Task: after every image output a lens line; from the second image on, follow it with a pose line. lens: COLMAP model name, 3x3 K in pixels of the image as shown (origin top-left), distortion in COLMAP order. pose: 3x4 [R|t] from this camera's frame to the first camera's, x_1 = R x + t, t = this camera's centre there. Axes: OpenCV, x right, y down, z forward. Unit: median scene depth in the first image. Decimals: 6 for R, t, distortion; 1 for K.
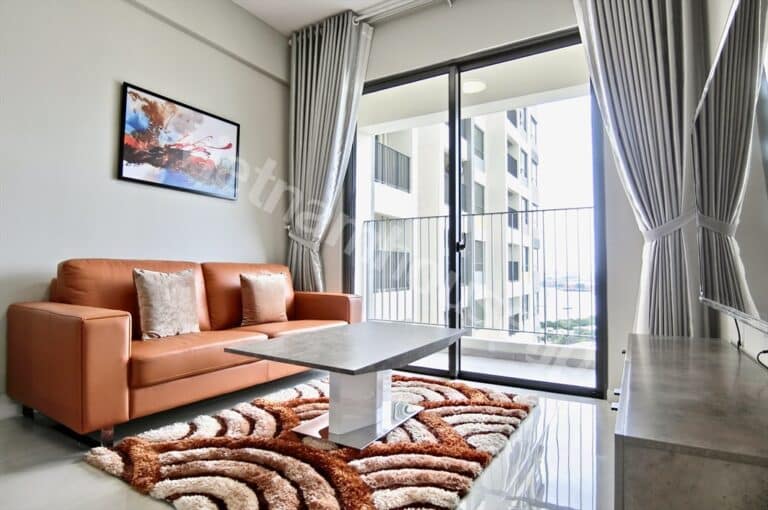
lens RADIAL K [[418.8, 0, 384.0], [0, 418.8, 255.0], [0, 0, 1]] dist [-0.033964, 0.000508]
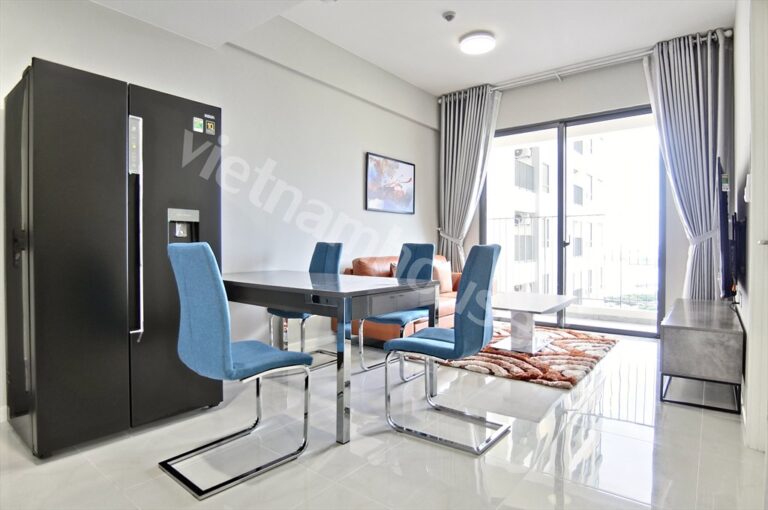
lens RADIAL K [[418.8, 0, 384.0], [0, 418.8, 255.0], [0, 0, 1]] dist [-0.033964, 0.000508]
pose [[0.992269, -0.008586, -0.123812, -0.299373], [0.016297, 0.997980, 0.061402, -0.085456], [0.123035, -0.062945, 0.990404, -0.613995]]
